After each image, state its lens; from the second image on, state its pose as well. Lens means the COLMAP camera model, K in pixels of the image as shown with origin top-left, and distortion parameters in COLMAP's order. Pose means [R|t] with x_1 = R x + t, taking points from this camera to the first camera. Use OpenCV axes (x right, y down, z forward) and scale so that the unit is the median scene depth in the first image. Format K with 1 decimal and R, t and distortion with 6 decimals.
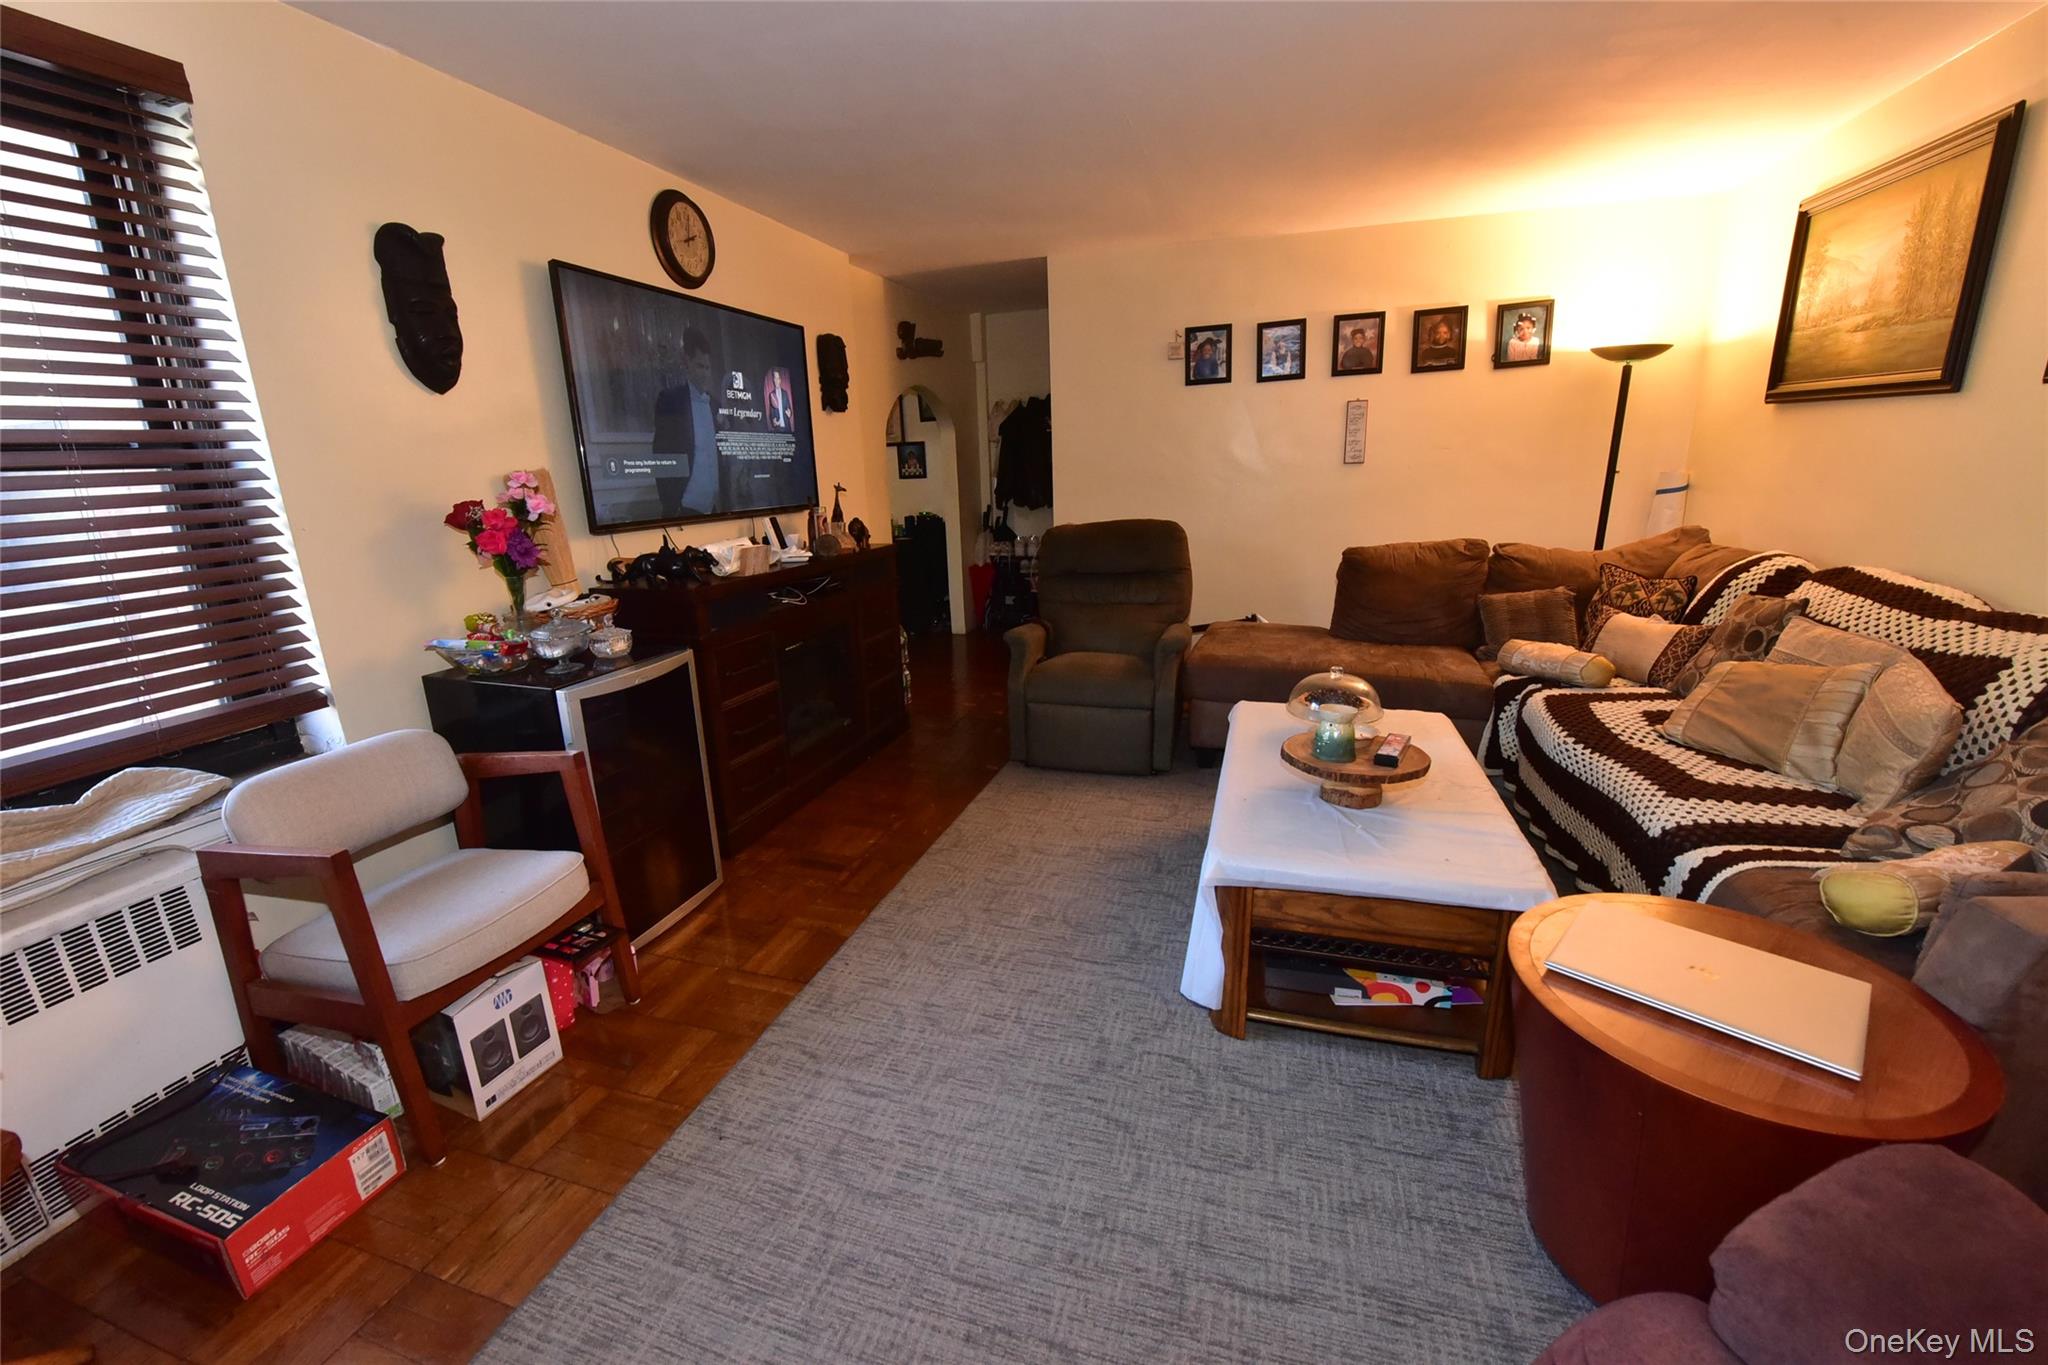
lens RADIAL K [[836.9, 0, 1017.8], [0, 836.9, 681.8], [0, 0, 1]] dist [0.000203, 0.000005]
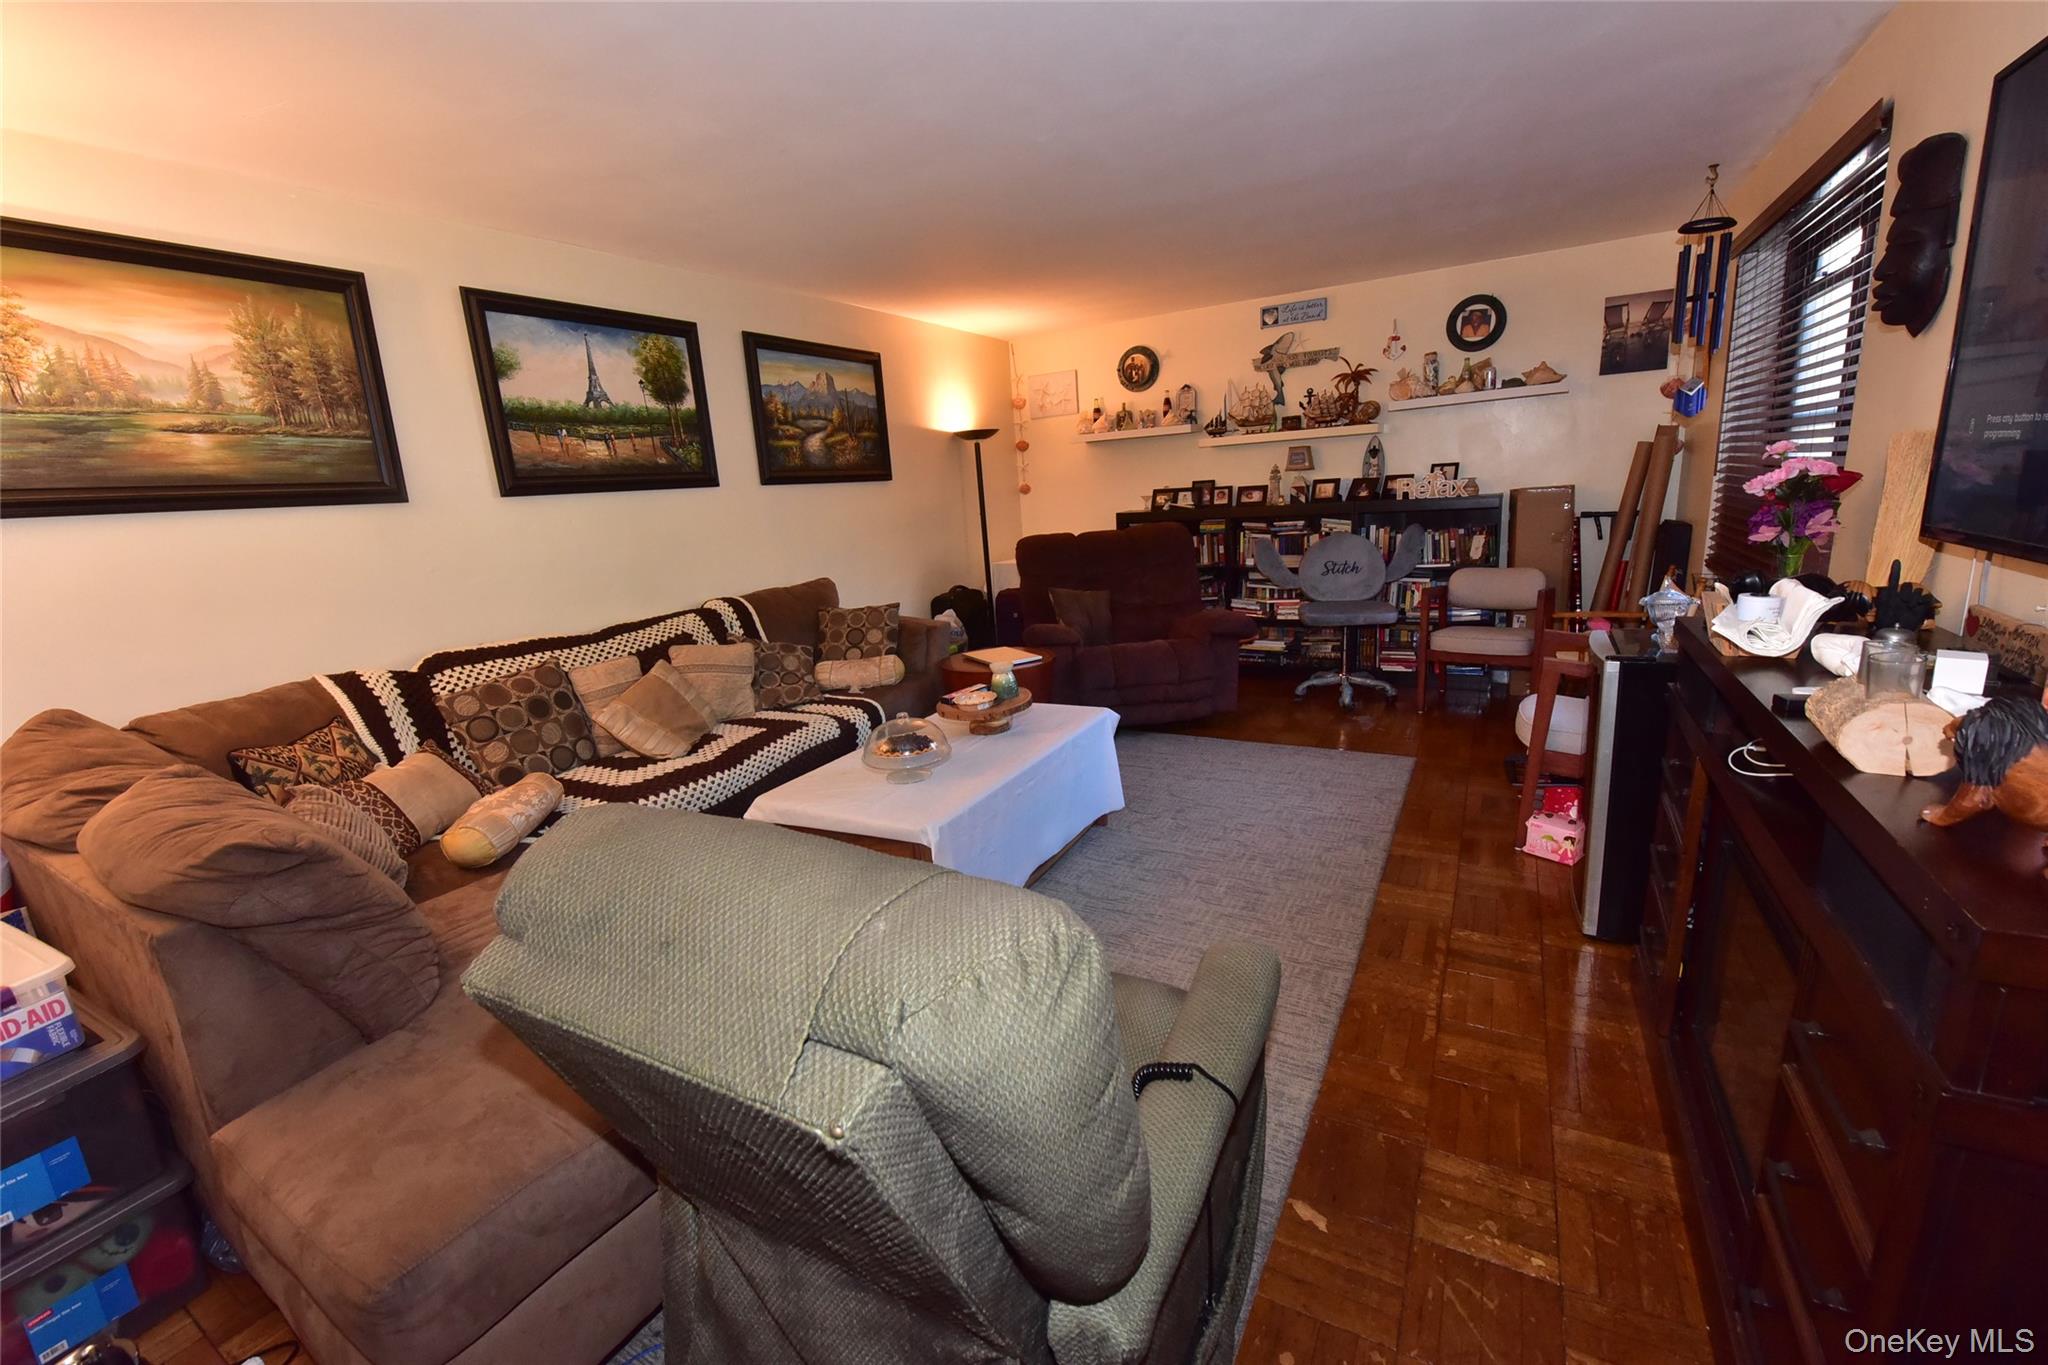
lens RADIAL K [[836.9, 0, 1025.7], [0, 836.9, 679.4], [0, 0, 1]] dist [0.000203, 0.000005]
pose [[-0.973184, 0.052303, 0.224002, -0.000010], [0.151705, 0.877944, 0.454092, -0.591380], [-0.172910, 0.475897, -0.862336, 2.171911]]
